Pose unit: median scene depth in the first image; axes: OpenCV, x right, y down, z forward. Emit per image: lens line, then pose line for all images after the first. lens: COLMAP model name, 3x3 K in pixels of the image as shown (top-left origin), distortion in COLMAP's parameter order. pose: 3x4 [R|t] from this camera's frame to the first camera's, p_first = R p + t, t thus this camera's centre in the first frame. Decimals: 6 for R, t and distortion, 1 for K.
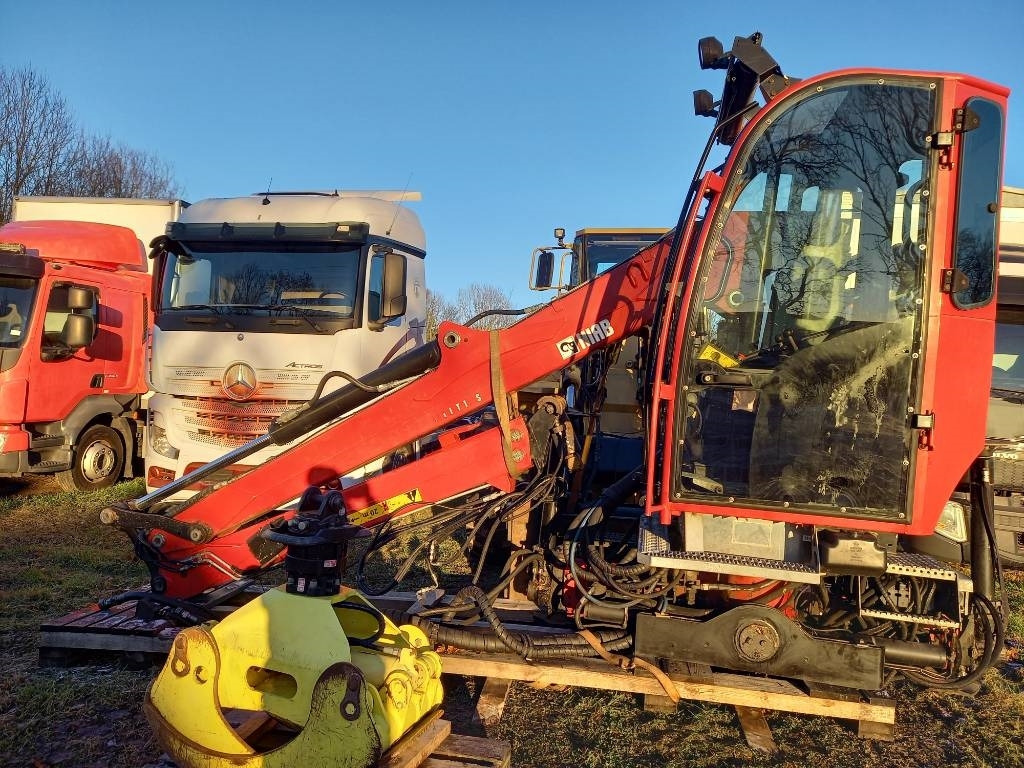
lens RADIAL K [[751.1, 0, 512.0], [0, 751.1, 384.0], [0, 0, 1]] dist [0.086466, -0.084022]
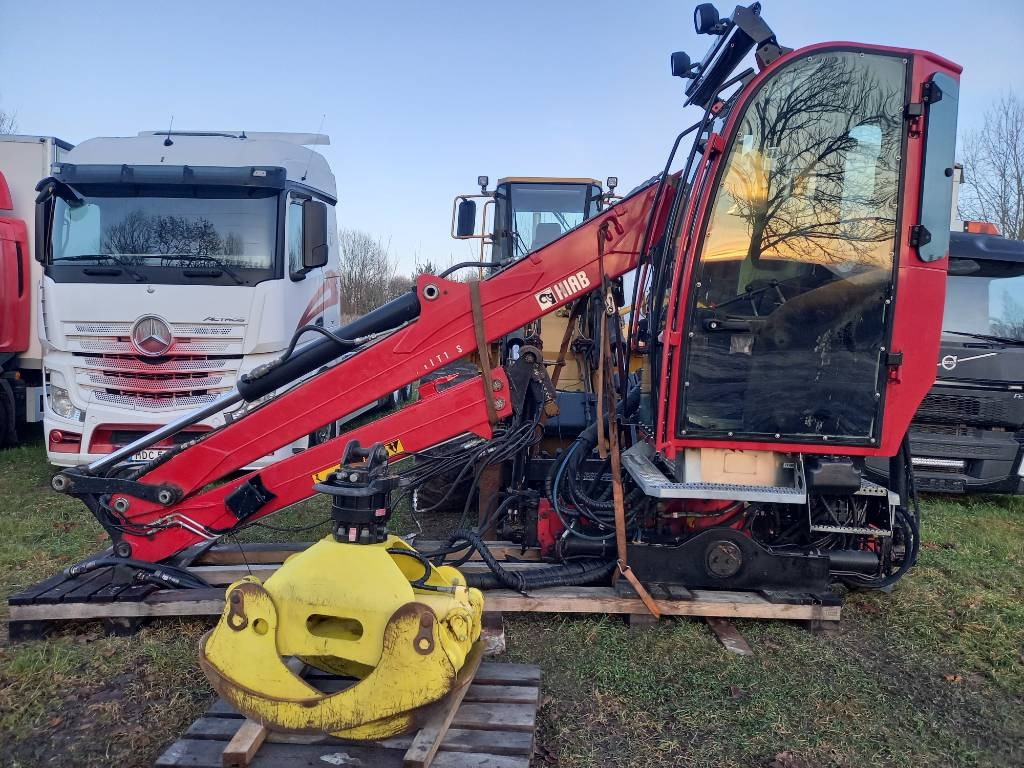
lens RADIAL K [[751.1, 0, 512.0], [0, 751.1, 384.0], [0, 0, 1]] dist [0.086466, -0.084022]
pose [[0.984184, -0.032183, 0.174203, -0.173812], [0.020101, 0.997296, 0.070686, -0.005819], [-0.176007, -0.066067, 0.982169, -0.025282]]
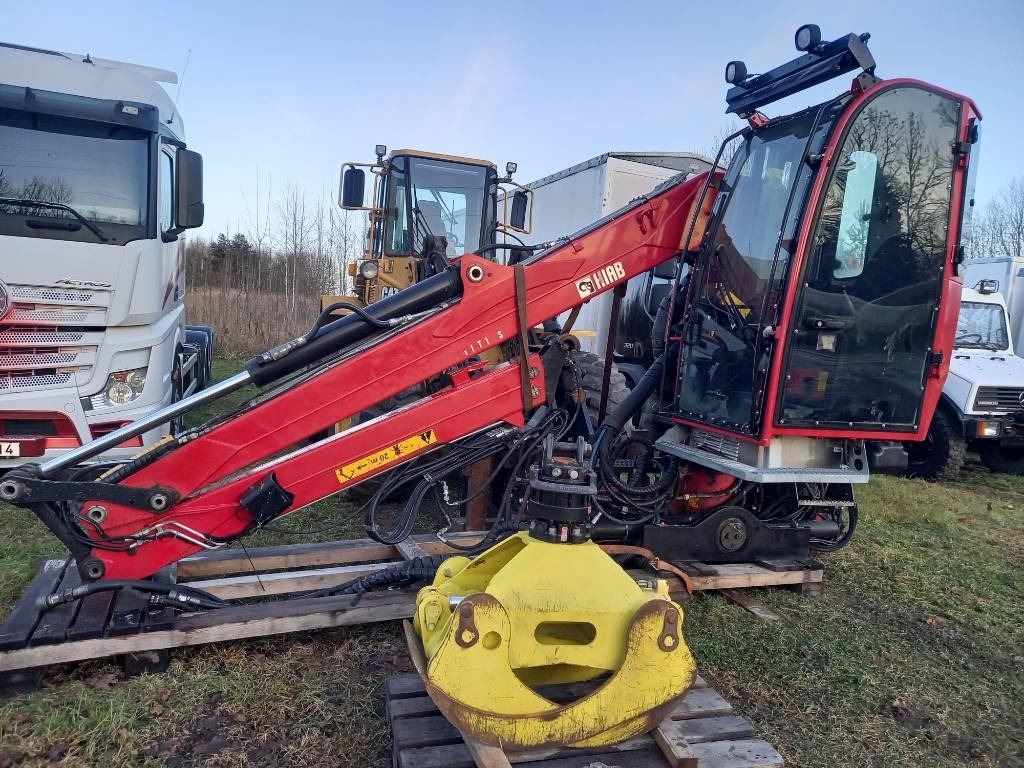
lens RADIAL K [[751.1, 0, 512.0], [0, 751.1, 384.0], [0, 0, 1]] dist [0.086466, -0.084022]
pose [[0.858556, -0.028603, 0.511922, -0.606907], [-0.024609, 0.994993, 0.096867, -0.014762], [-0.512130, -0.095763, 0.853553, 0.164989]]
